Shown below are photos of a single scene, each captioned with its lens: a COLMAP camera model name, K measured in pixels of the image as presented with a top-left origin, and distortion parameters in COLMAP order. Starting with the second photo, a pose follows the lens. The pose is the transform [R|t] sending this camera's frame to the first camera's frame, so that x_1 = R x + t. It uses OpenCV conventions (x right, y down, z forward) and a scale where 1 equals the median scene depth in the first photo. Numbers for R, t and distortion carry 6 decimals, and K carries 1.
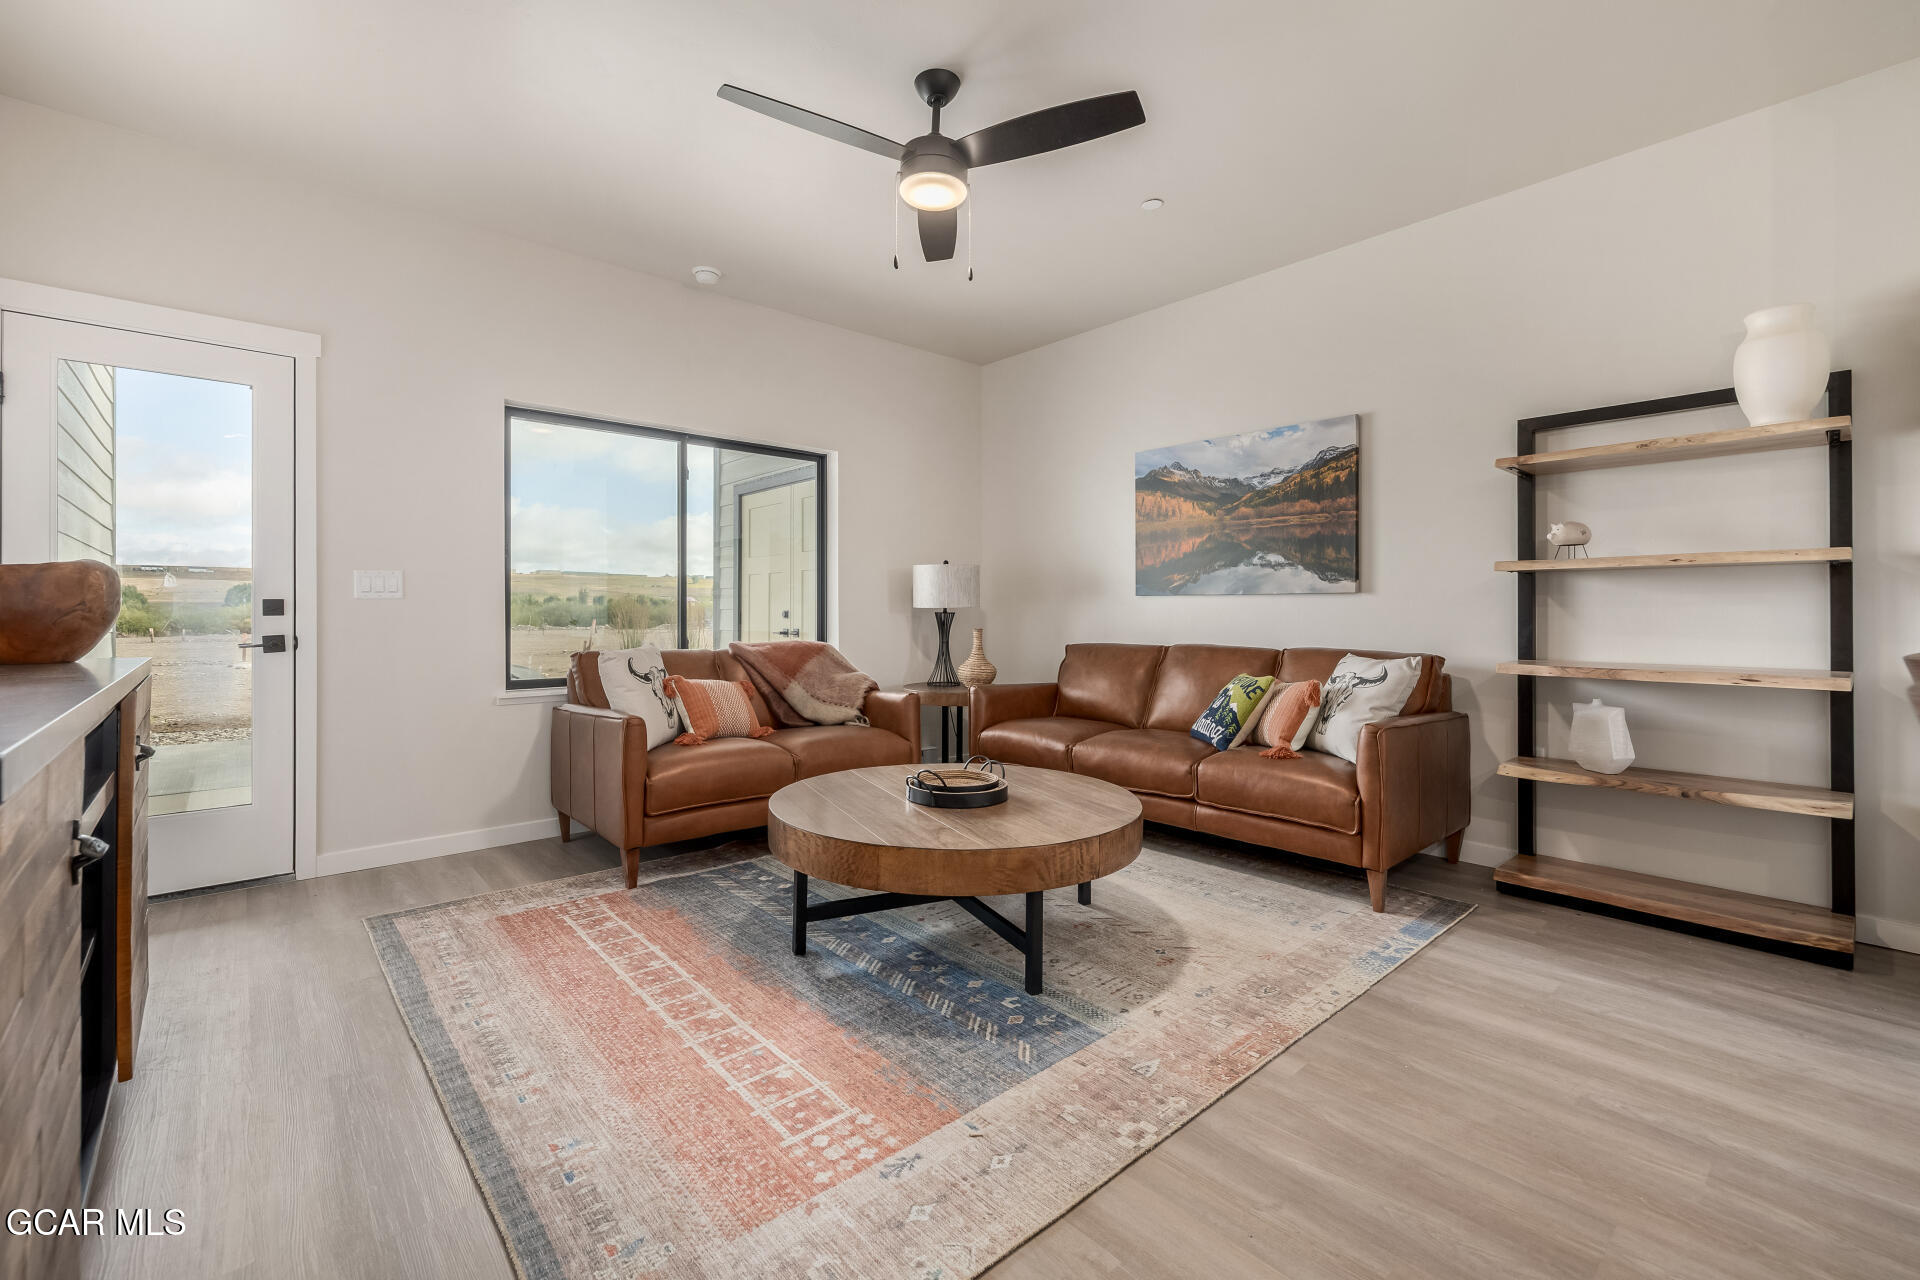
lens RADIAL K [[811.4, 0, 946.6], [0, 811.4, 615.6], [0, 0, 1]] dist [0.001263, -0.000171]
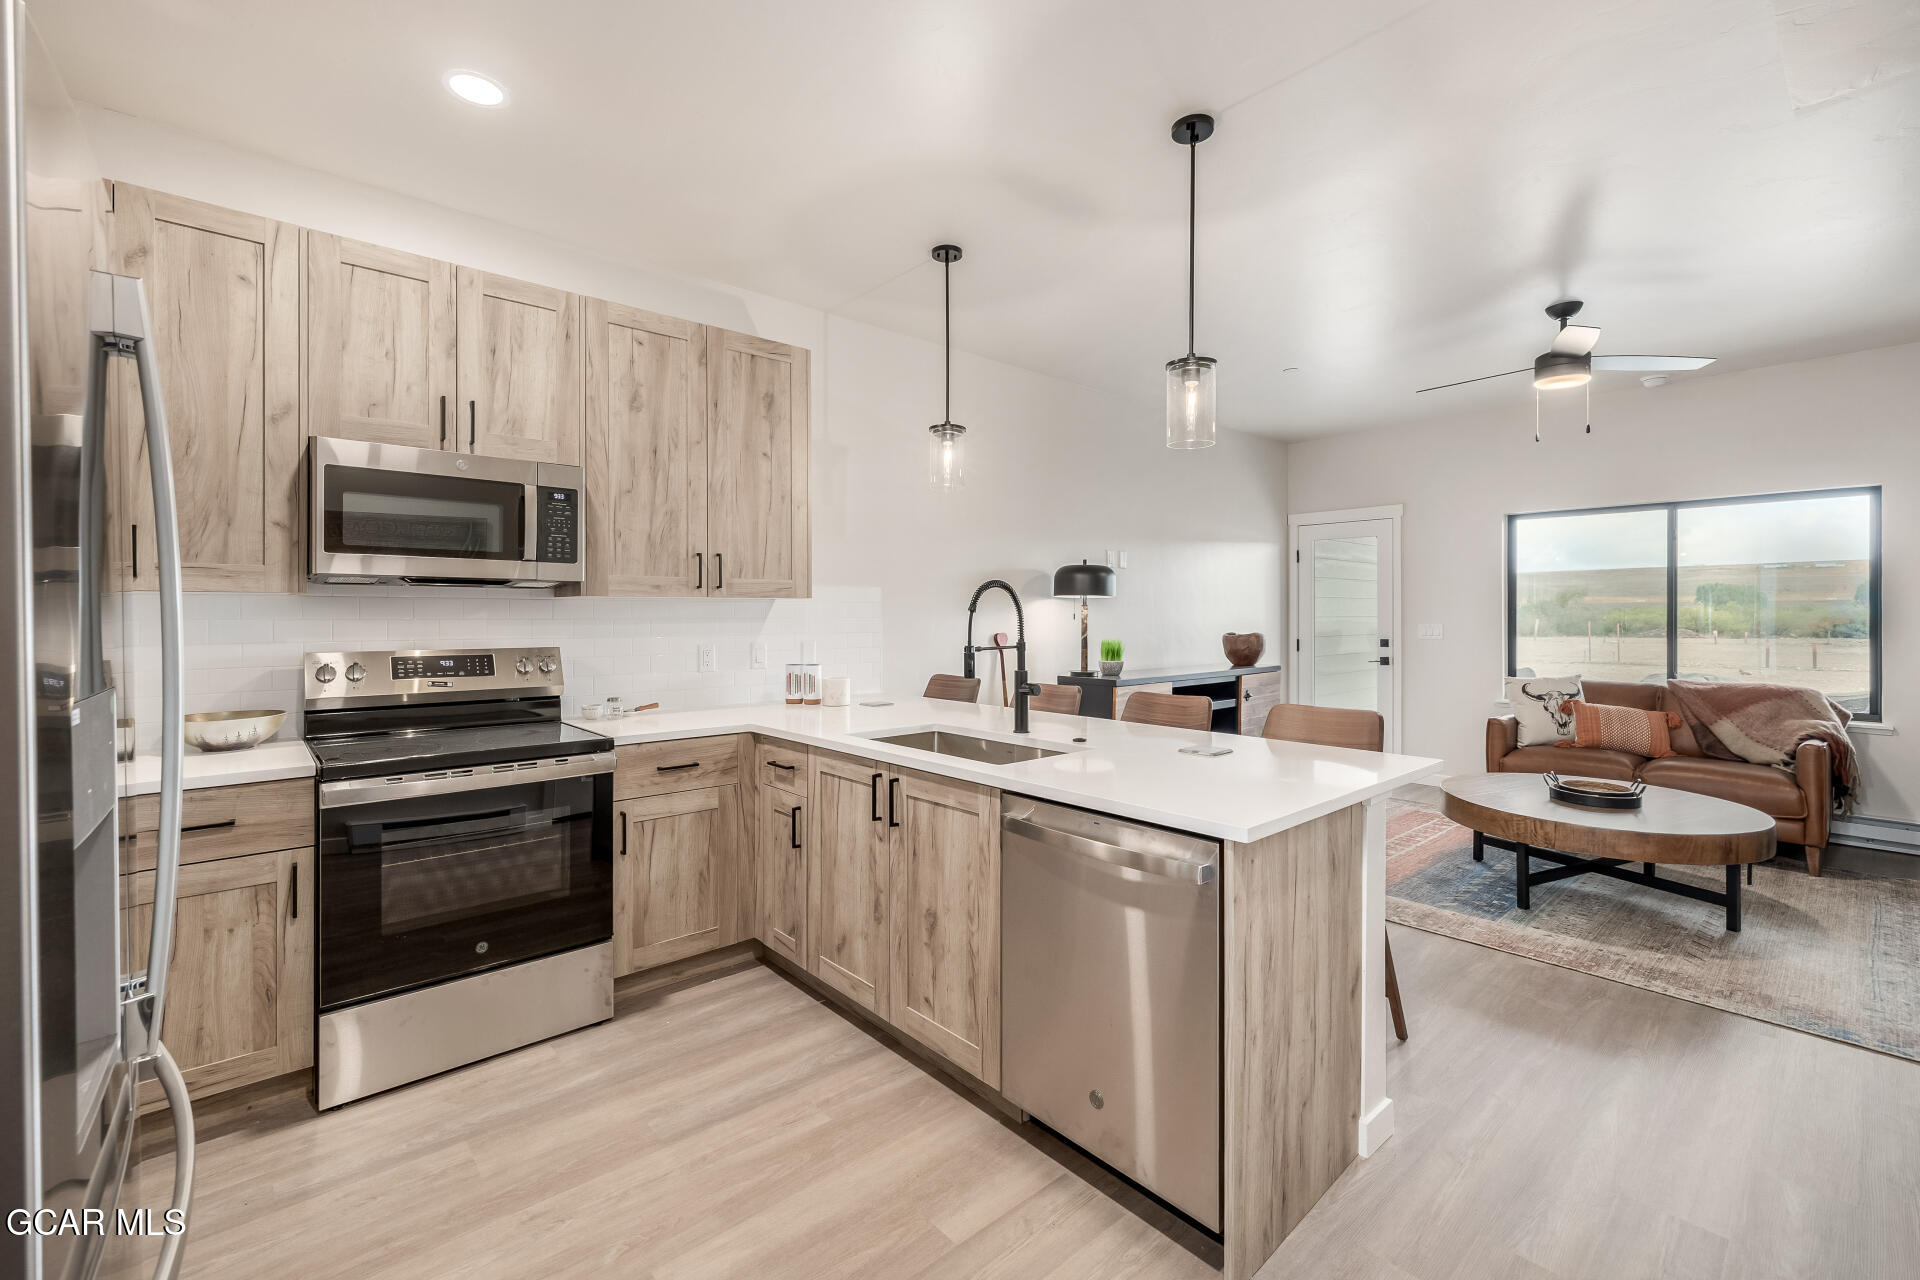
lens RADIAL K [[824.1, 0, 950.8], [0, 824.1, 618.1], [0, 0, 1]] dist [-0.001471, 0.000074]
pose [[0.006759, 0.007789, -0.999947, 1.039898], [0.000601, 0.999969, 0.007794, -0.075566], [0.999977, -0.000653, 0.006754, -0.089505]]
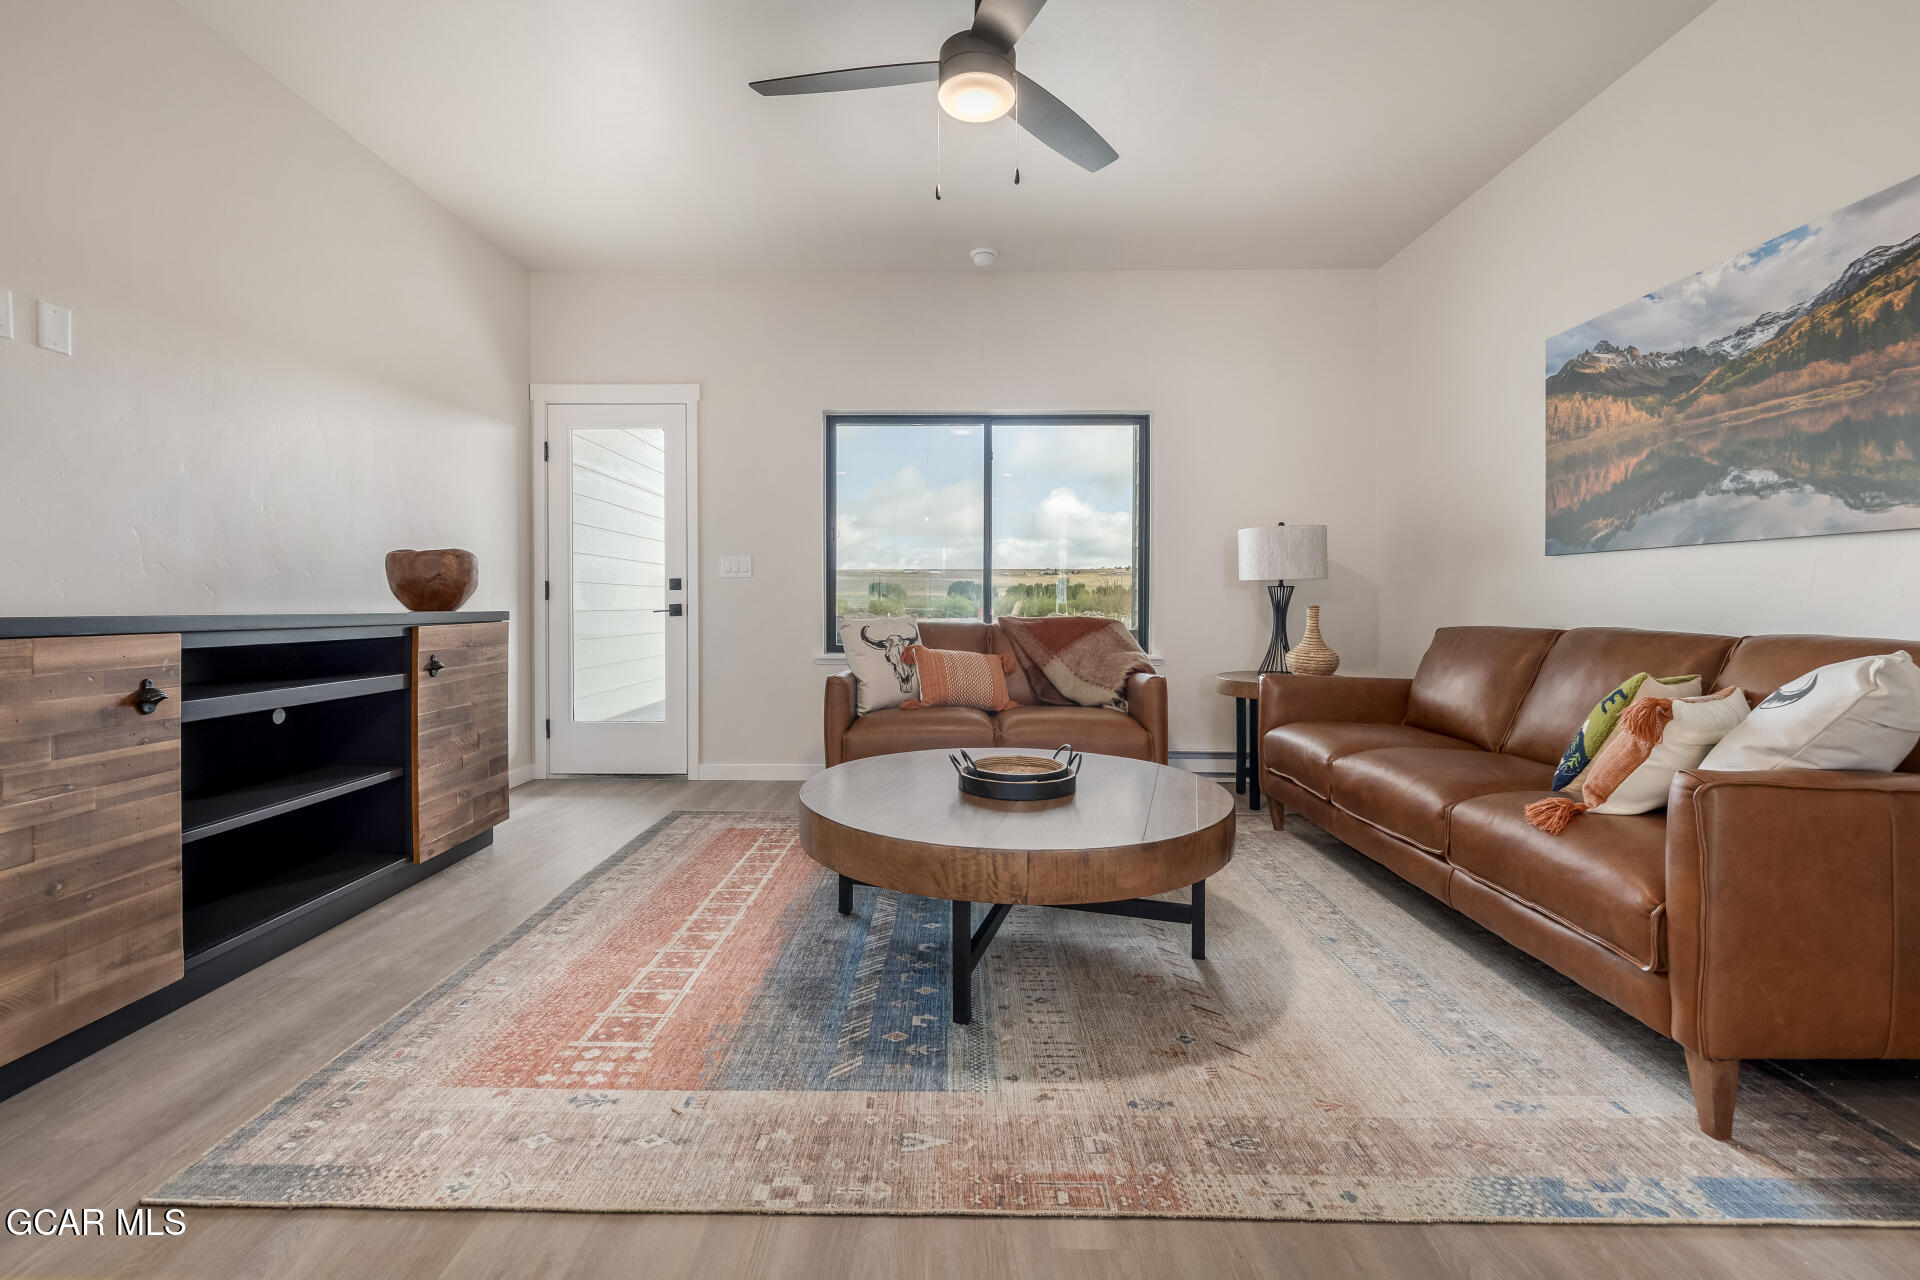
lens RADIAL K [[811.4, 0, 946.6], [0, 811.4, 615.6], [0, 0, 1]] dist [0.001263, -0.000171]
pose [[0.744031, 0.010001, -0.668070, 0.391308], [-0.001750, 0.999914, 0.013019, 0.020945], [0.668142, -0.008518, 0.743985, 0.221446]]
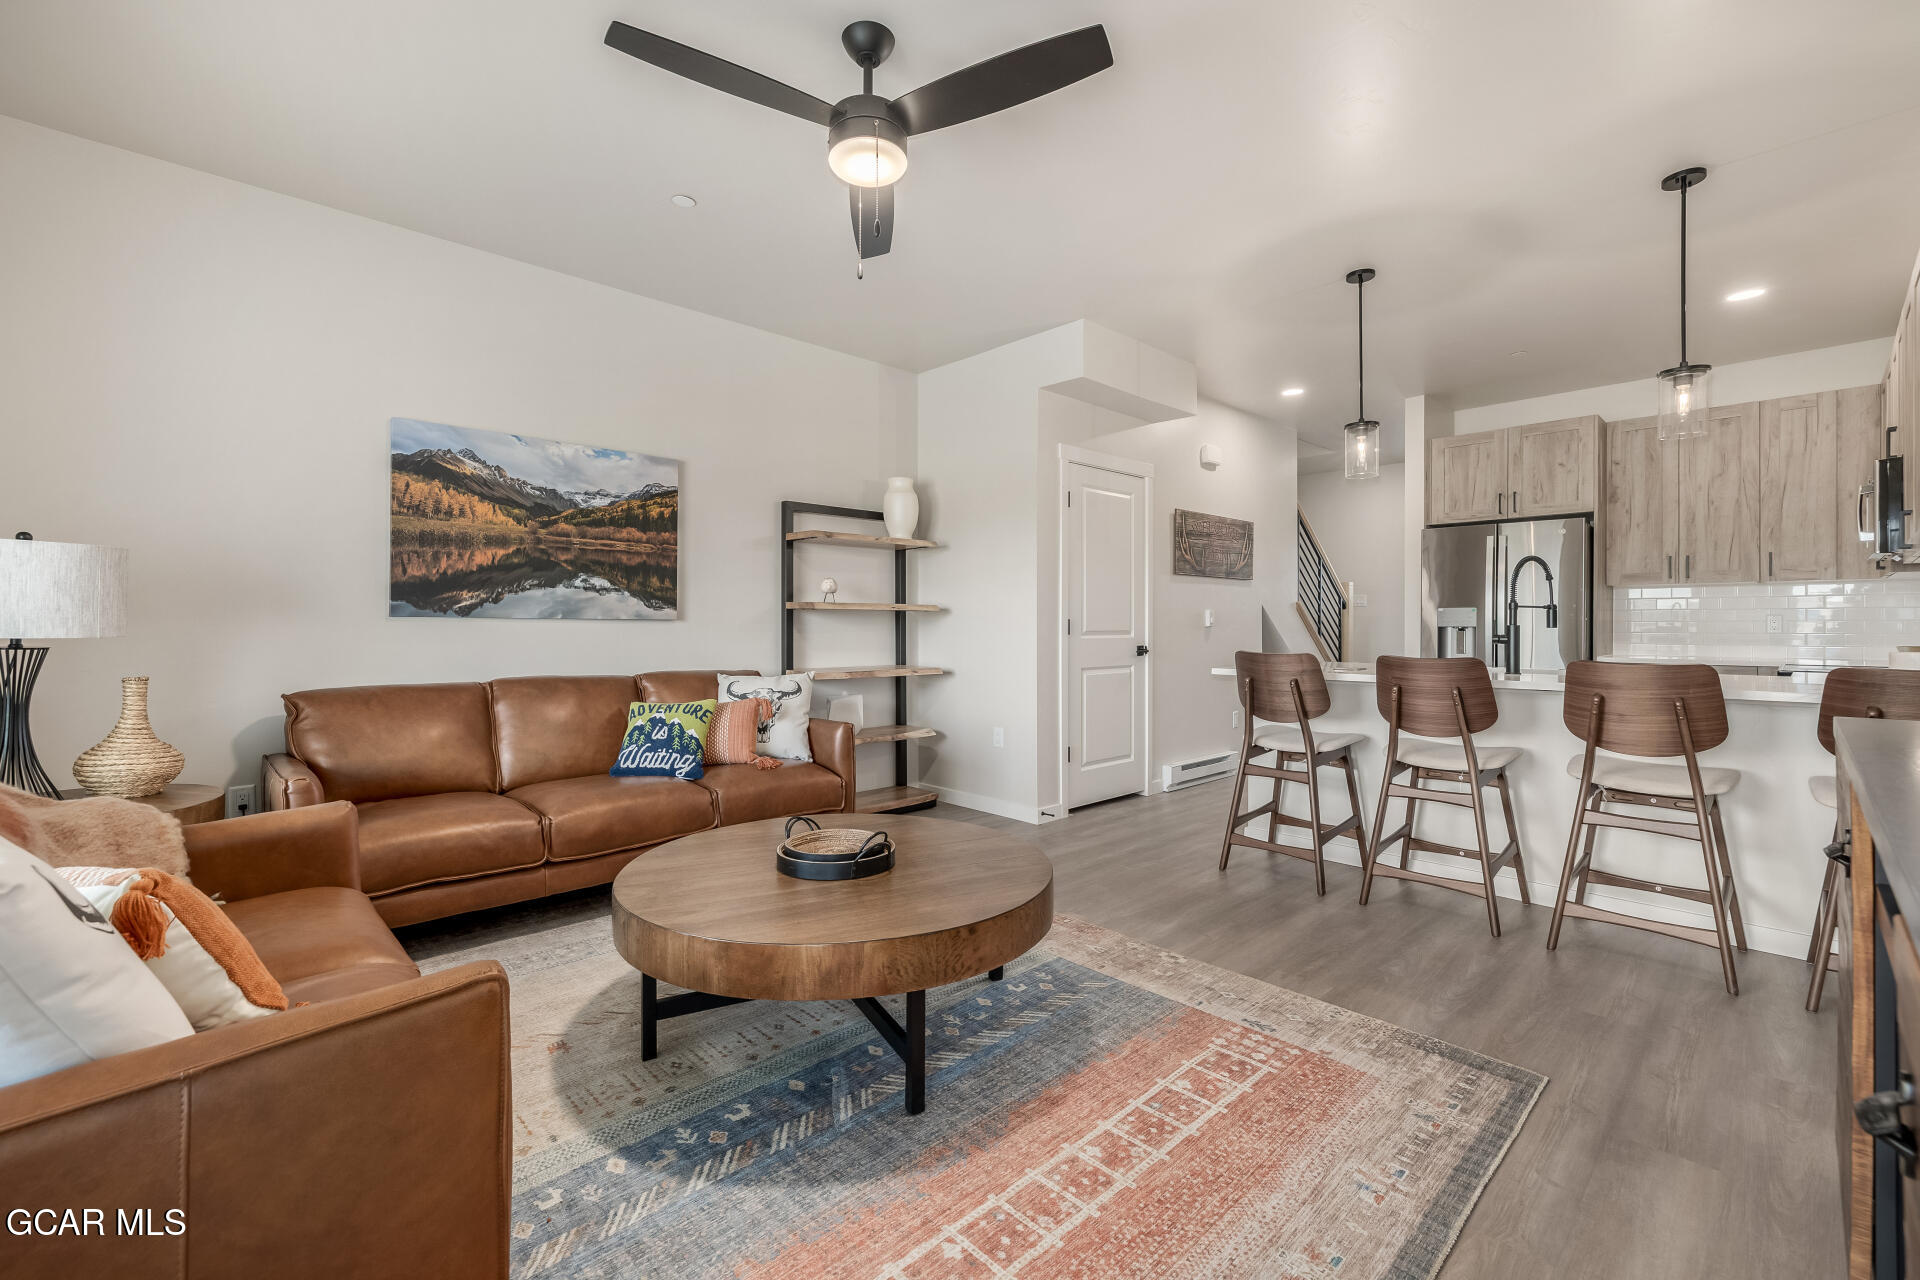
lens RADIAL K [[800.3, 0, 952.8], [0, 800.3, 625.3], [0, 0, 1]] dist [-0.002062, 0.000374]
pose [[-0.033314, -0.001397, 0.999444, -0.613330], [-0.000353, 0.999999, 0.001386, -0.022133], [-0.999445, -0.000307, -0.033314, 0.659347]]
